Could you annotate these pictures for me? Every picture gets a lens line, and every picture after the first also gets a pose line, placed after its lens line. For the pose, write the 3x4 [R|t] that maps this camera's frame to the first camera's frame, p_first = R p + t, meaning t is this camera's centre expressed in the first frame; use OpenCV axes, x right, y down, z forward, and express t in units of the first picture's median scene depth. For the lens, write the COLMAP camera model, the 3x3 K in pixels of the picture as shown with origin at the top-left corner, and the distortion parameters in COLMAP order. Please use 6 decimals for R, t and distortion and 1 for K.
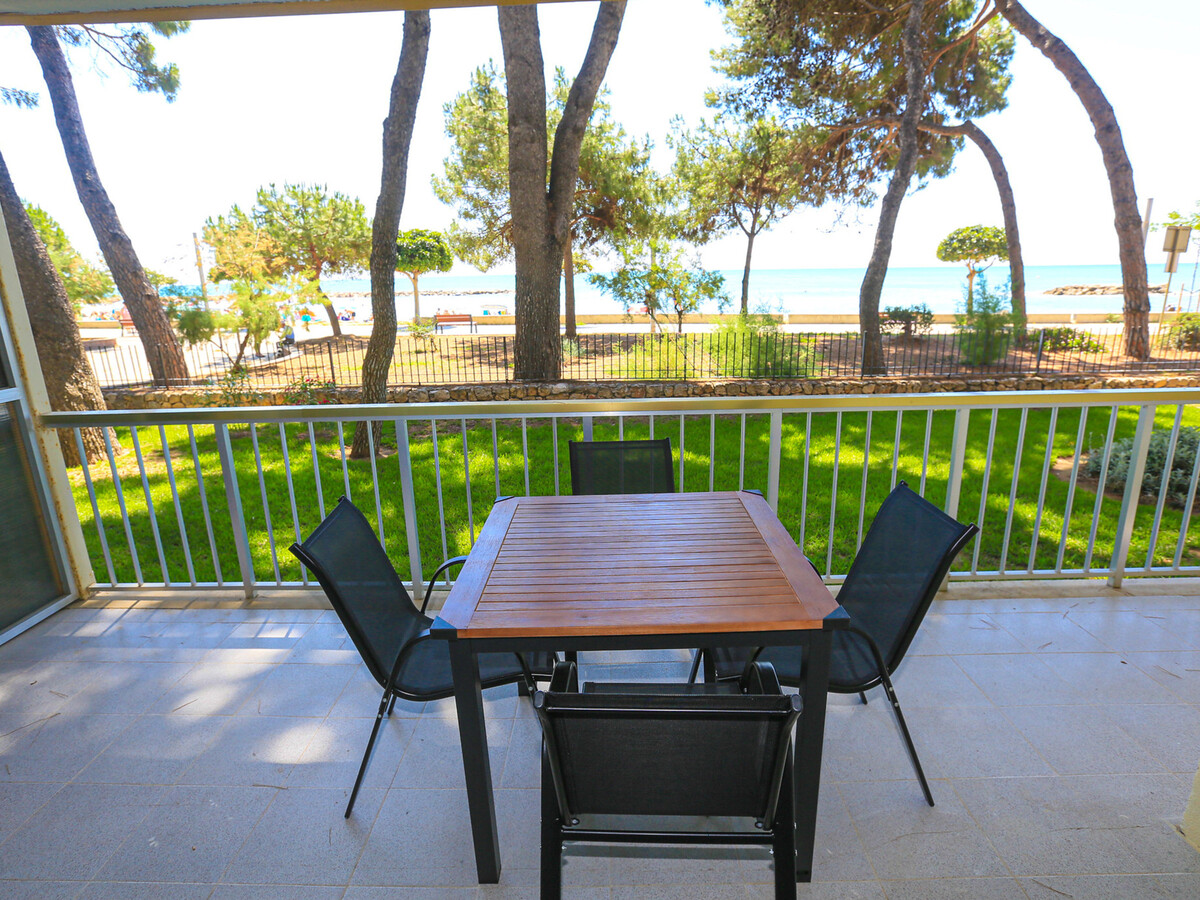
lens RADIAL K [[658.1, 0, 597.5], [0, 658.1, 453.6], [0, 0, 1]] dist [-0.057309, 0.027608]
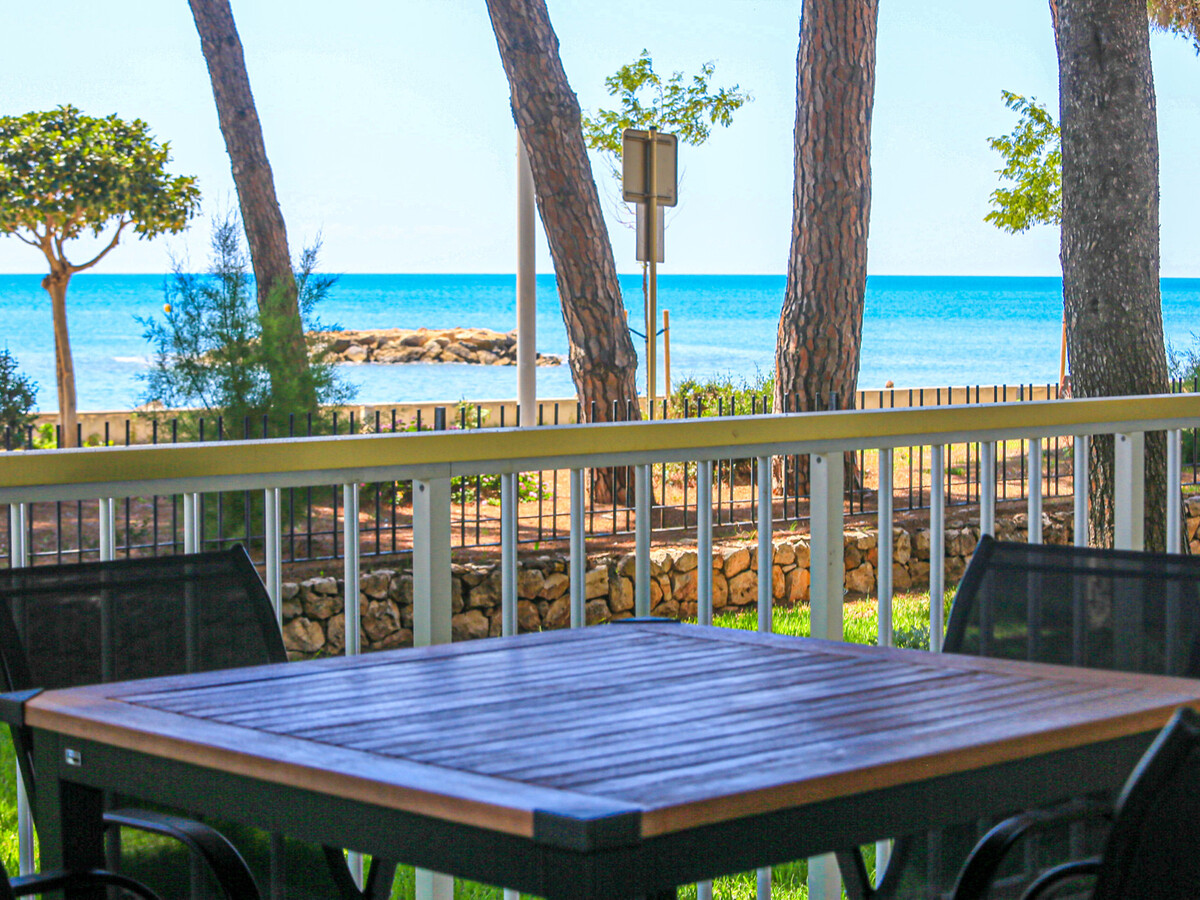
lens RADIAL K [[2748.0, 0, 719.4], [0, 2748.0, 537.3], [0, 0, 1]] dist [-0.262549, -0.095069]
pose [[0.702488, -0.039047, 0.710624, -0.099075], [0.166374, 0.979837, -0.110630, 0.023267], [-0.691976, 0.195946, 0.694820, -0.006688]]
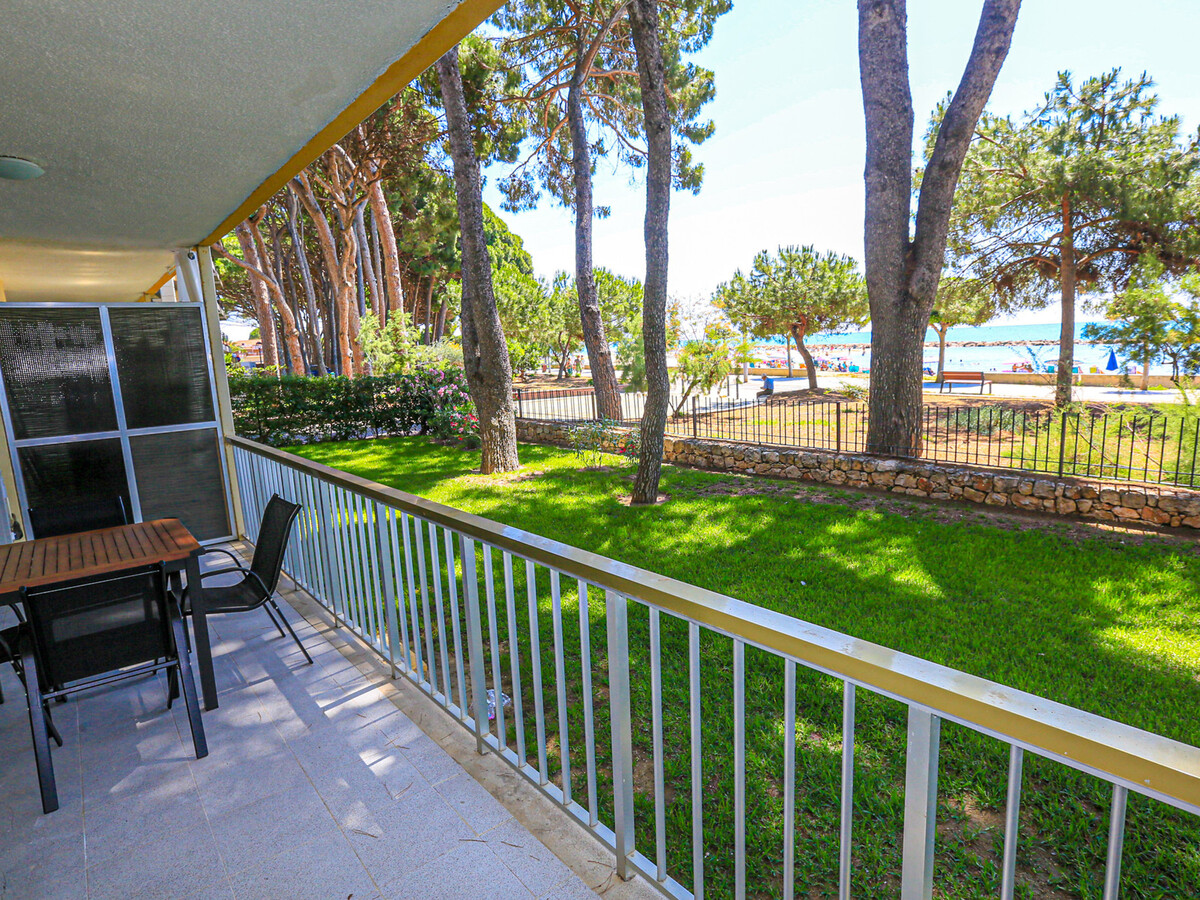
lens RADIAL K [[663.2, 0, 594.7], [0, 663.2, 451.6], [0, 0, 1]] dist [-0.052993, 0.024887]
pose [[0.649235, 0.110797, -0.752475, 0.209455], [-0.167924, 0.985800, 0.000267, -0.032918], [0.741819, 0.126185, 0.658621, 0.091333]]
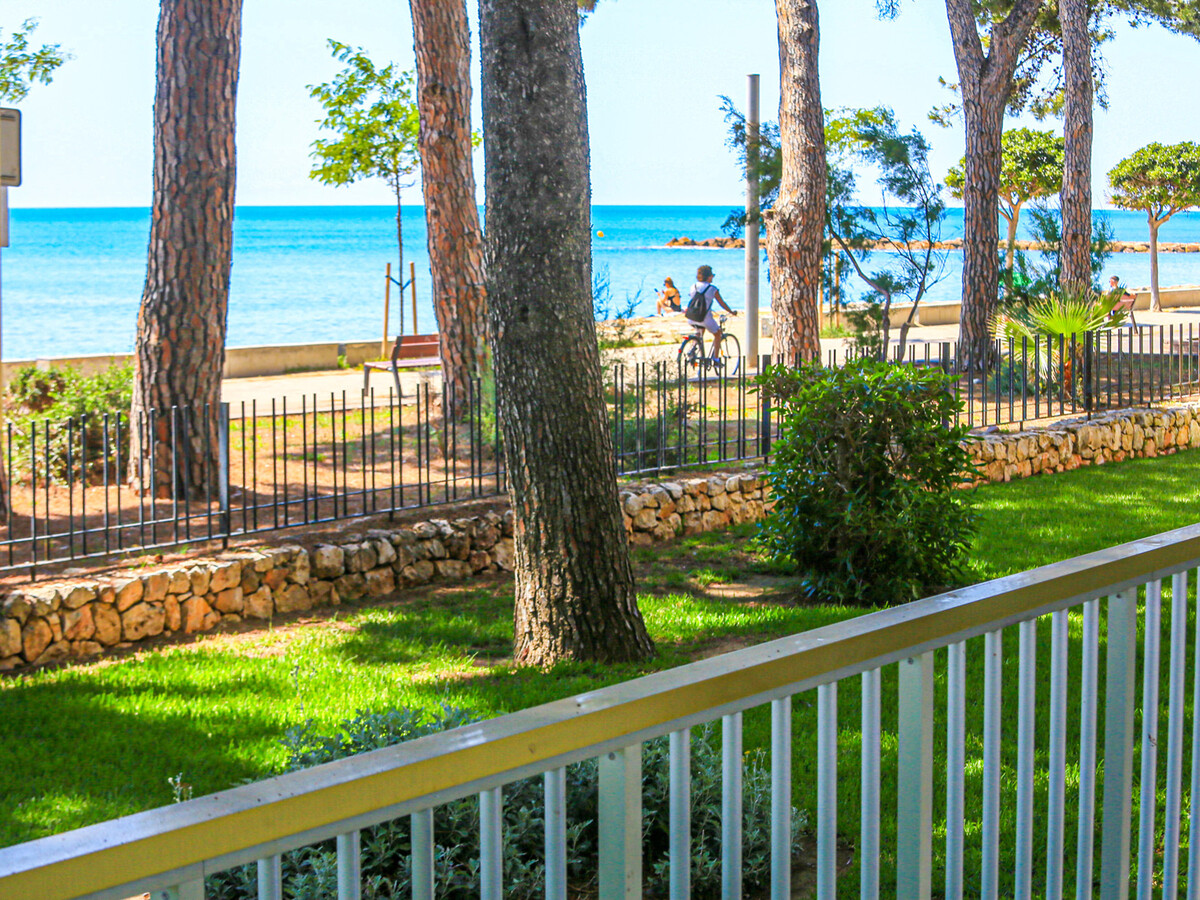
lens RADIAL K [[2748.0, 0, 719.4], [0, 2748.0, 537.3], [0, 0, 1]] dist [-0.262549, -0.095069]
pose [[0.492610, -0.079277, 0.866632, -0.072569], [0.215944, 0.975832, -0.033481, -0.018296], [-0.843032, 0.203637, 0.497824, 0.058111]]
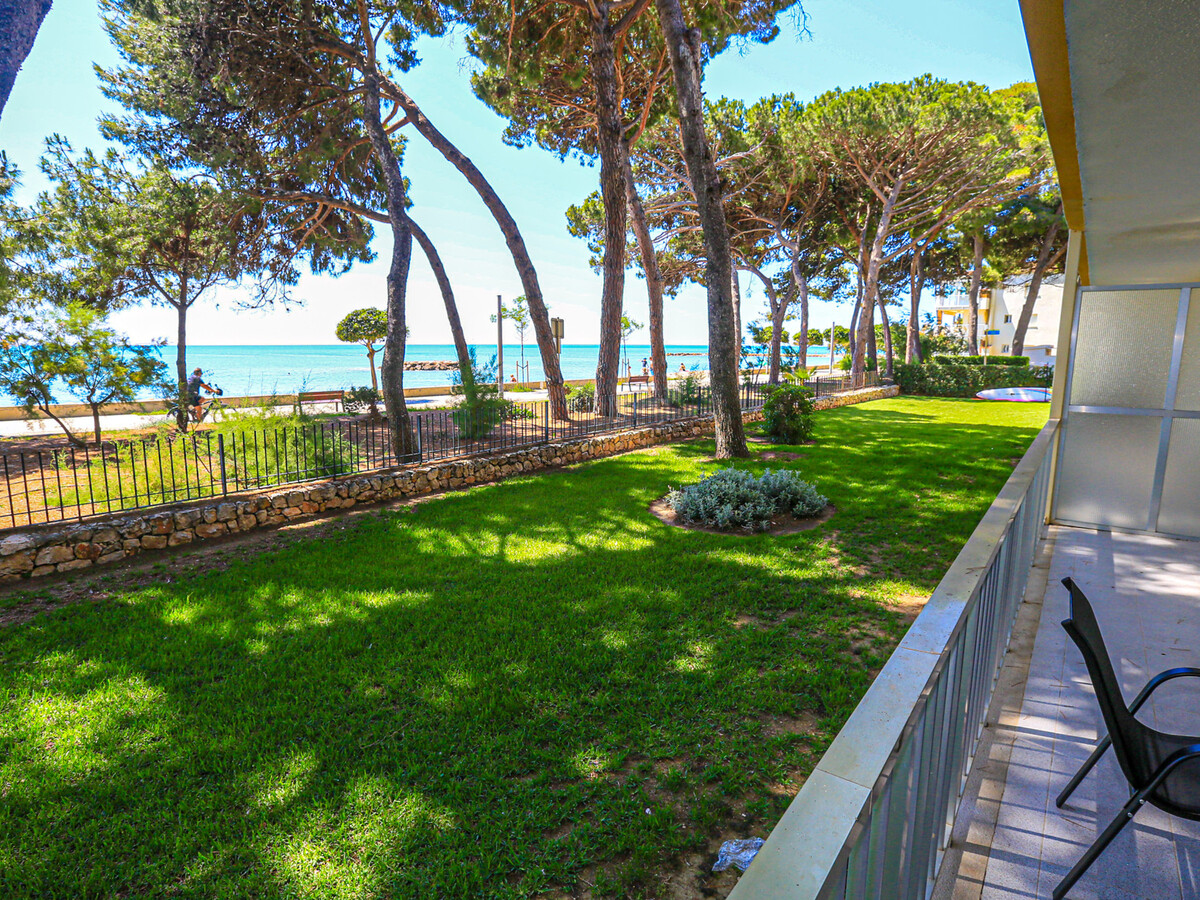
lens RADIAL K [[663.2, 0, 594.7], [0, 663.2, 451.6], [0, 0, 1]] dist [-0.052993, 0.024887]
pose [[0.592538, -0.103307, 0.798891, -0.125124], [0.198105, 0.979972, -0.020212, -0.040636], [-0.780803, 0.170241, 0.601136, 0.146287]]
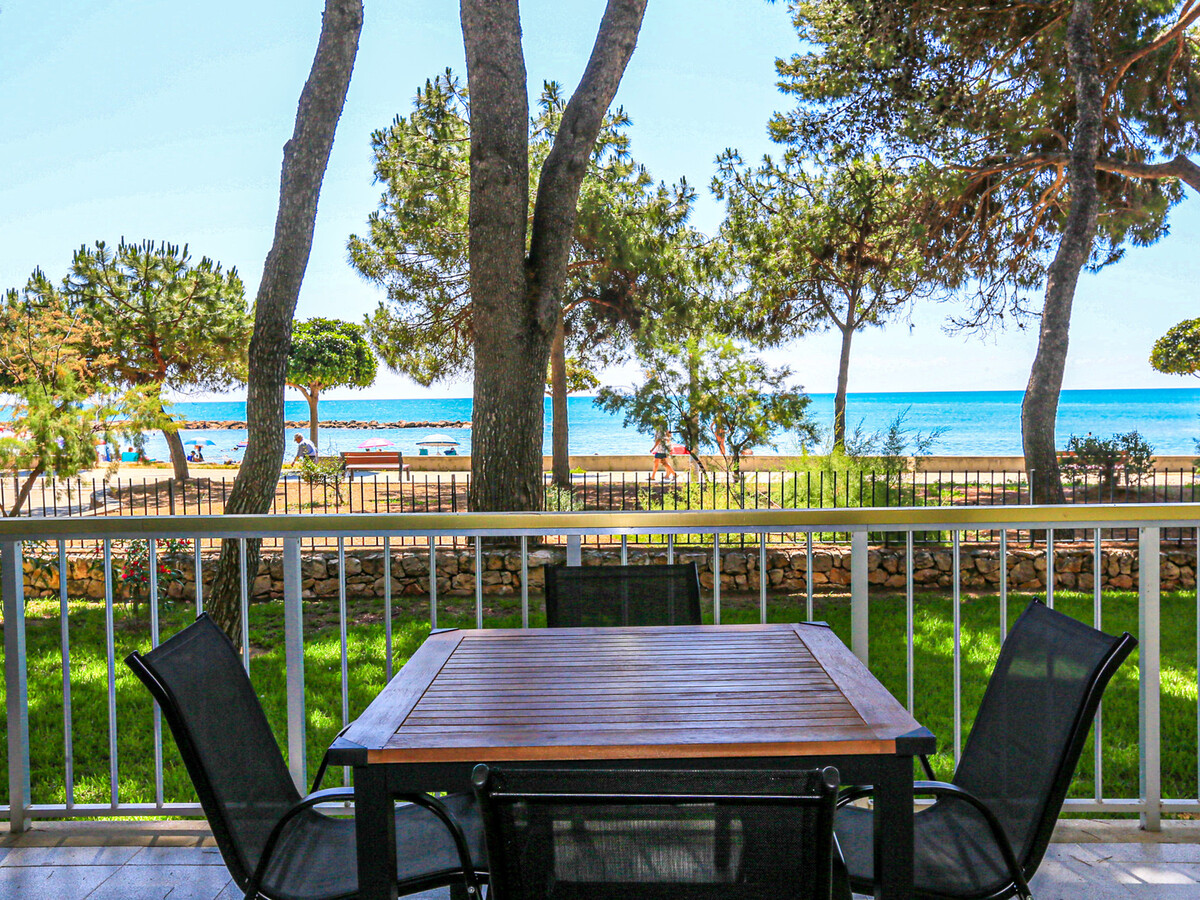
lens RADIAL K [[1097.5, 0, 600.0], [0, 1097.5, 450.0], [0, 0, 1]] dist [-0.039857, 0.122049]
pose [[0.999934, 0.008855, -0.007252, 0.003307], [-0.010230, 0.975645, -0.219115, 0.016504], [0.005135, 0.219175, 0.975672, -0.015642]]
